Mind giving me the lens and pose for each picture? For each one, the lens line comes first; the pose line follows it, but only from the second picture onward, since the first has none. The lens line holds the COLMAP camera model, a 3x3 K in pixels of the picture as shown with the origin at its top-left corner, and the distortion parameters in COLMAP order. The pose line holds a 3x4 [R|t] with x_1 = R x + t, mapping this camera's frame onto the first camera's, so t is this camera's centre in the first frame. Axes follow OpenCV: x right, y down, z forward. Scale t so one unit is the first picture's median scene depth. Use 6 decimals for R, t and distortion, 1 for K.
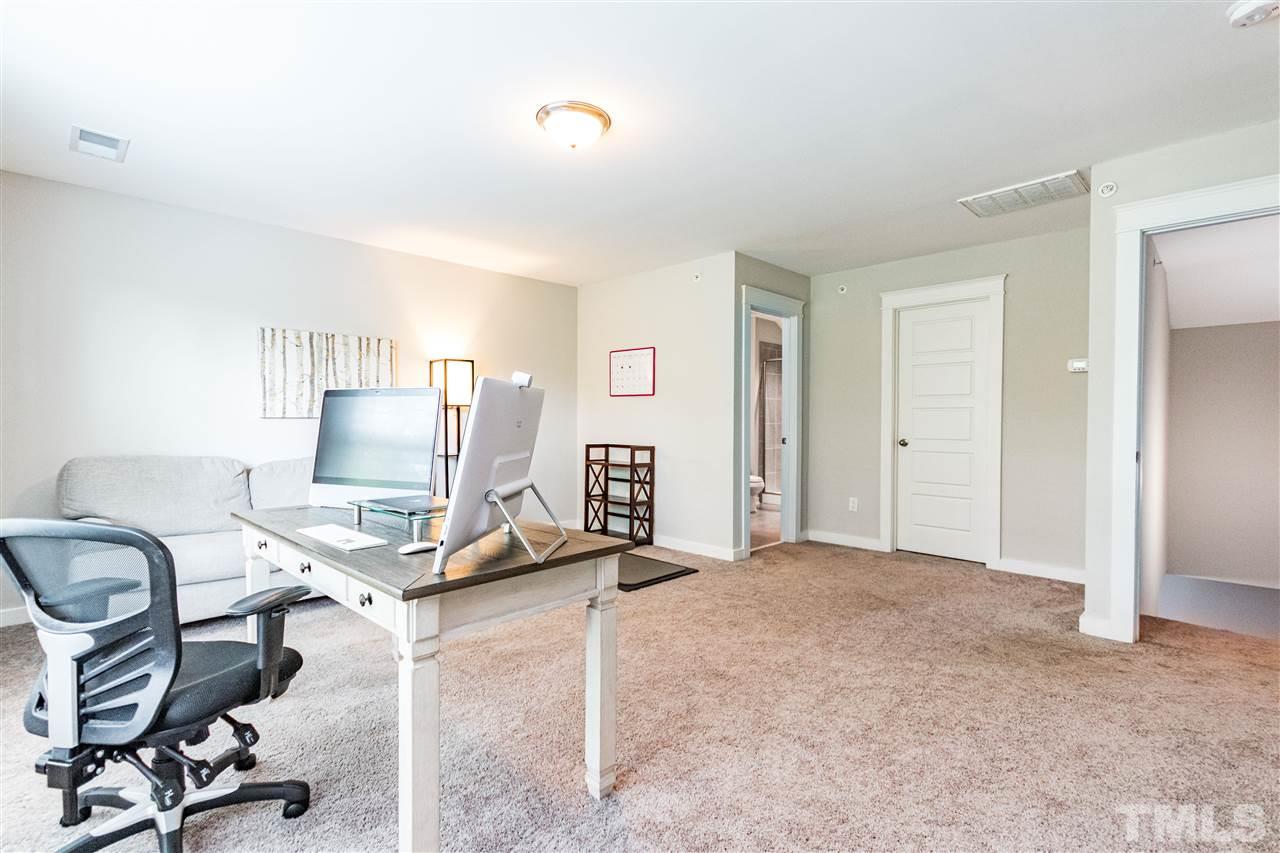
lens RADIAL K [[591.8, 0, 639.1], [0, 591.8, 424.1], [0, 0, 1]] dist [0.002559, 0.000051]
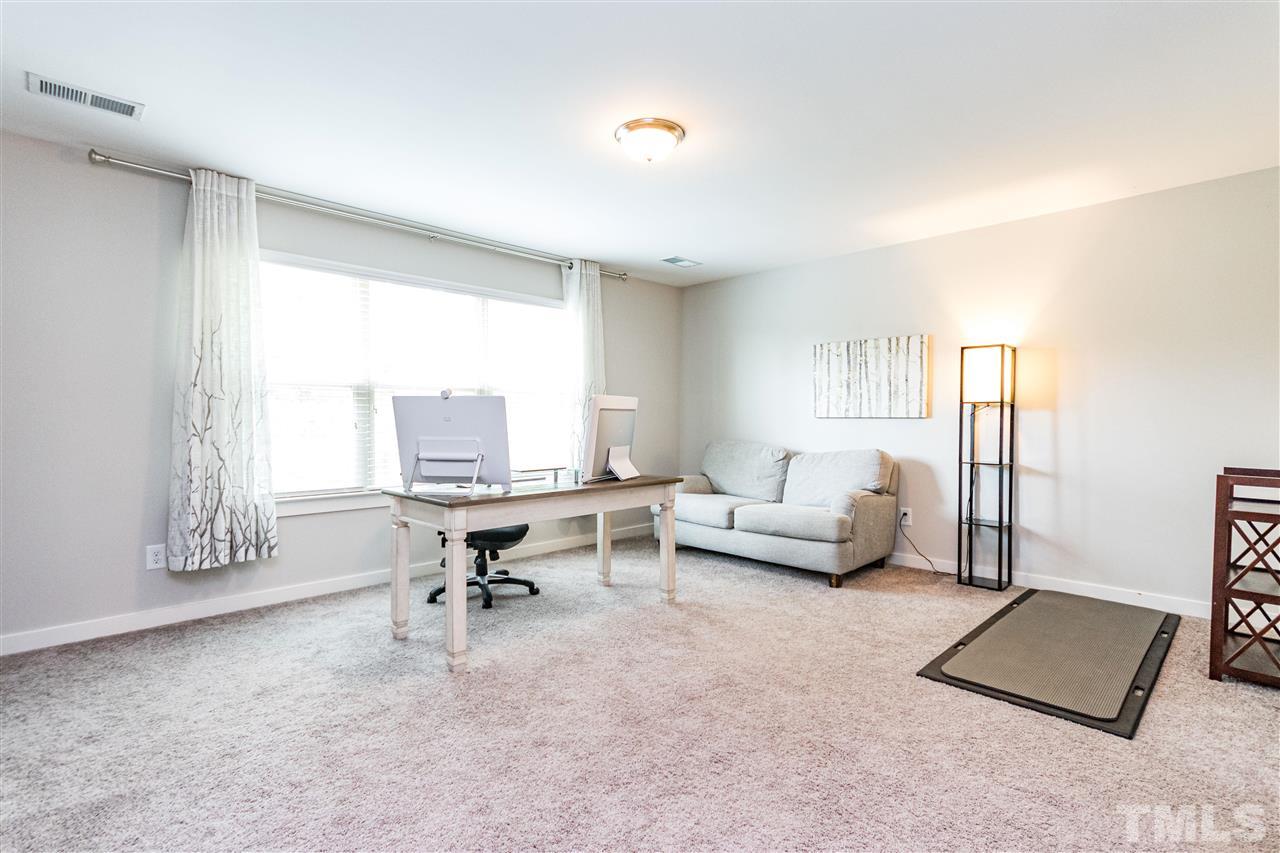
lens RADIAL K [[591.8, 0, 639.1], [0, 591.8, 424.1], [0, 0, 1]] dist [0.002559, 0.000051]
pose [[0.009268, 0.009364, -0.999913, 0.560078], [-0.006645, 0.999935, 0.009303, -0.005890], [0.999935, 0.006558, 0.009330, 0.580131]]
